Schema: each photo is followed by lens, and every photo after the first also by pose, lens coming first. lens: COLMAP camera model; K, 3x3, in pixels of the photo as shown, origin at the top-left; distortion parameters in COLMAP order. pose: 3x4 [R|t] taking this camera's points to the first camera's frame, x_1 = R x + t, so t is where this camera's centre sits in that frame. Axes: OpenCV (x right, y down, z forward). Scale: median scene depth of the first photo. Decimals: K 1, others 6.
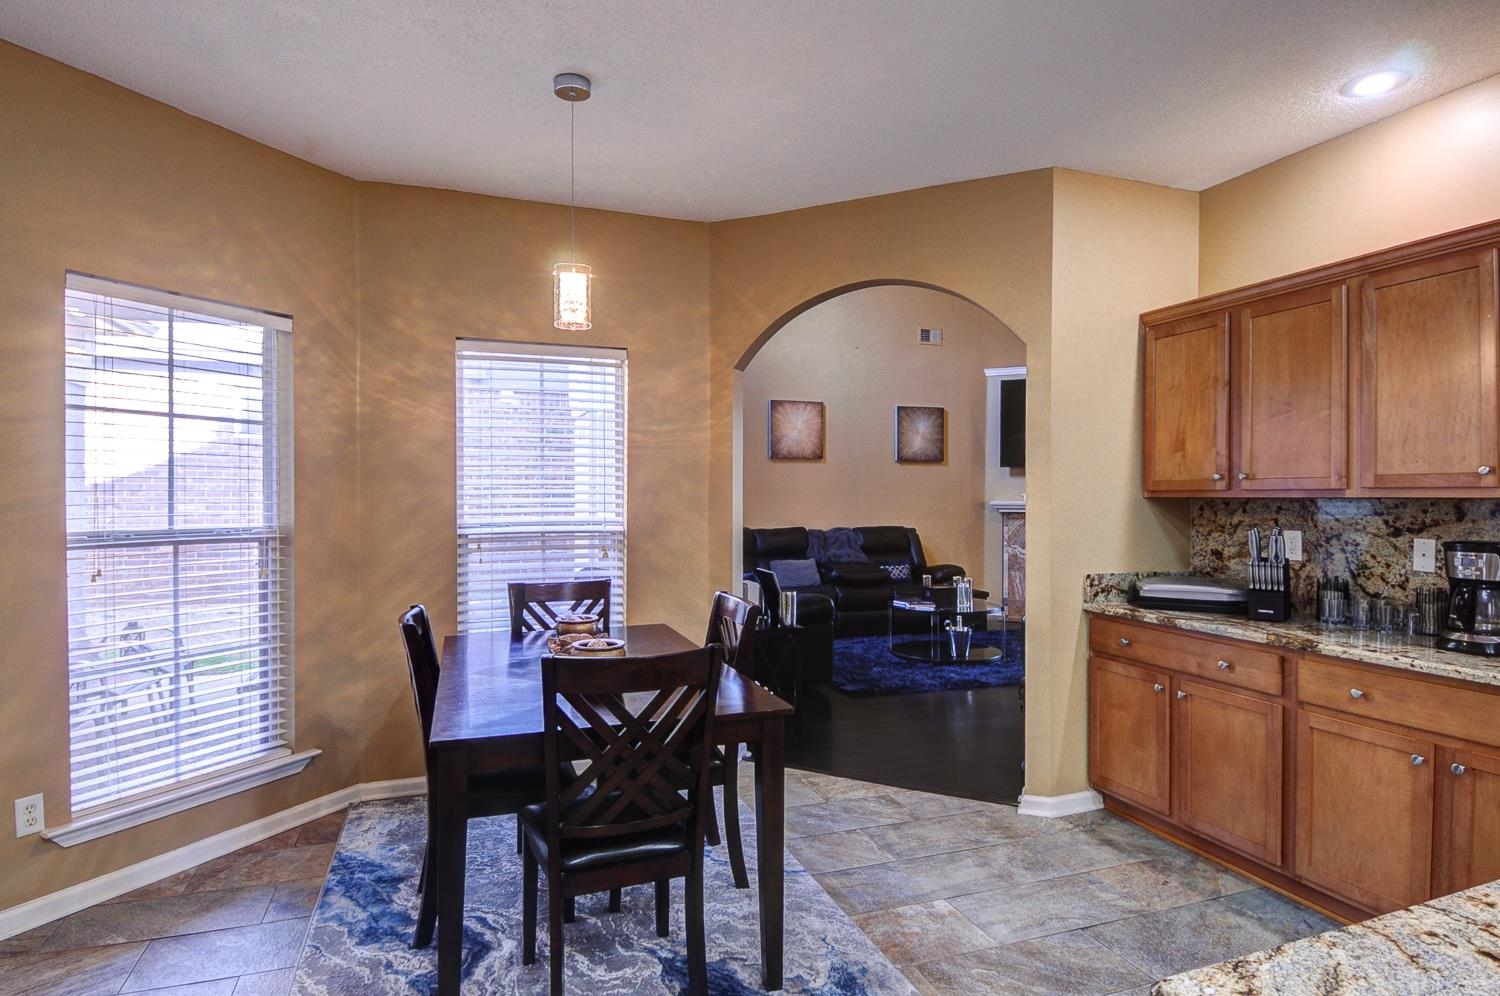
lens RADIAL K [[807.2, 0, 746.8], [0, 807.2, 500.2], [0, 0, 1]] dist [0.001543, -0.019484]
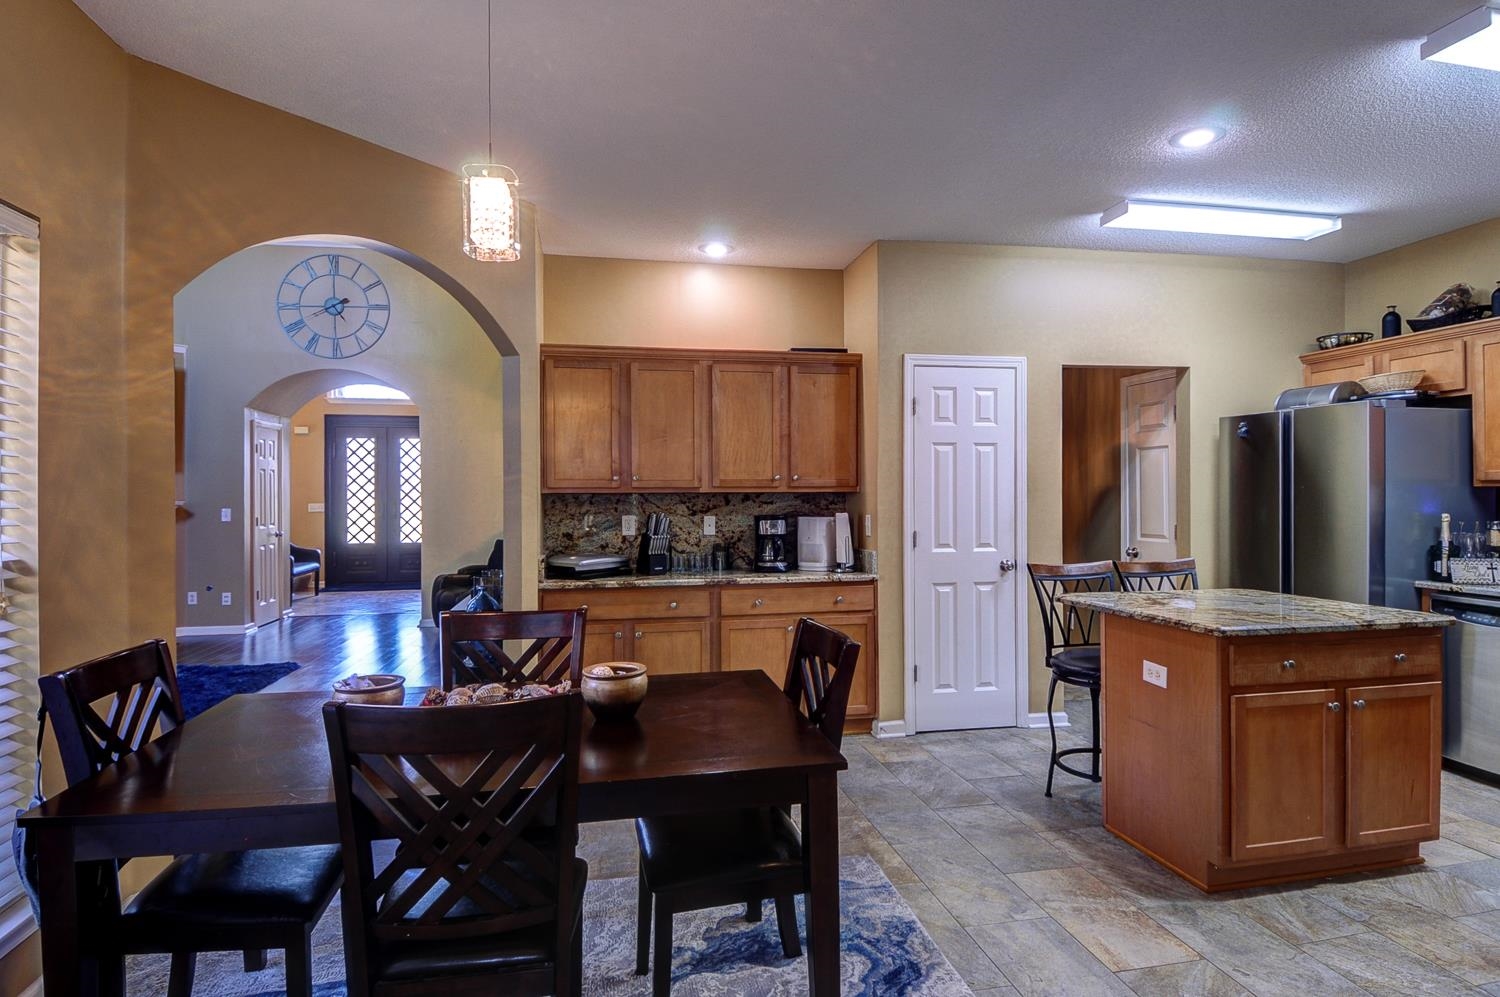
lens RADIAL K [[807.2, 0, 748.6], [0, 807.2, 494.5], [0, 0, 1]] dist [0.001543, -0.019484]
pose [[0.134876, -0.004704, 0.990851, -0.841442], [0.007377, 0.999966, 0.003743, -0.004725], [-0.990835, 0.006805, 0.134906, 0.644697]]
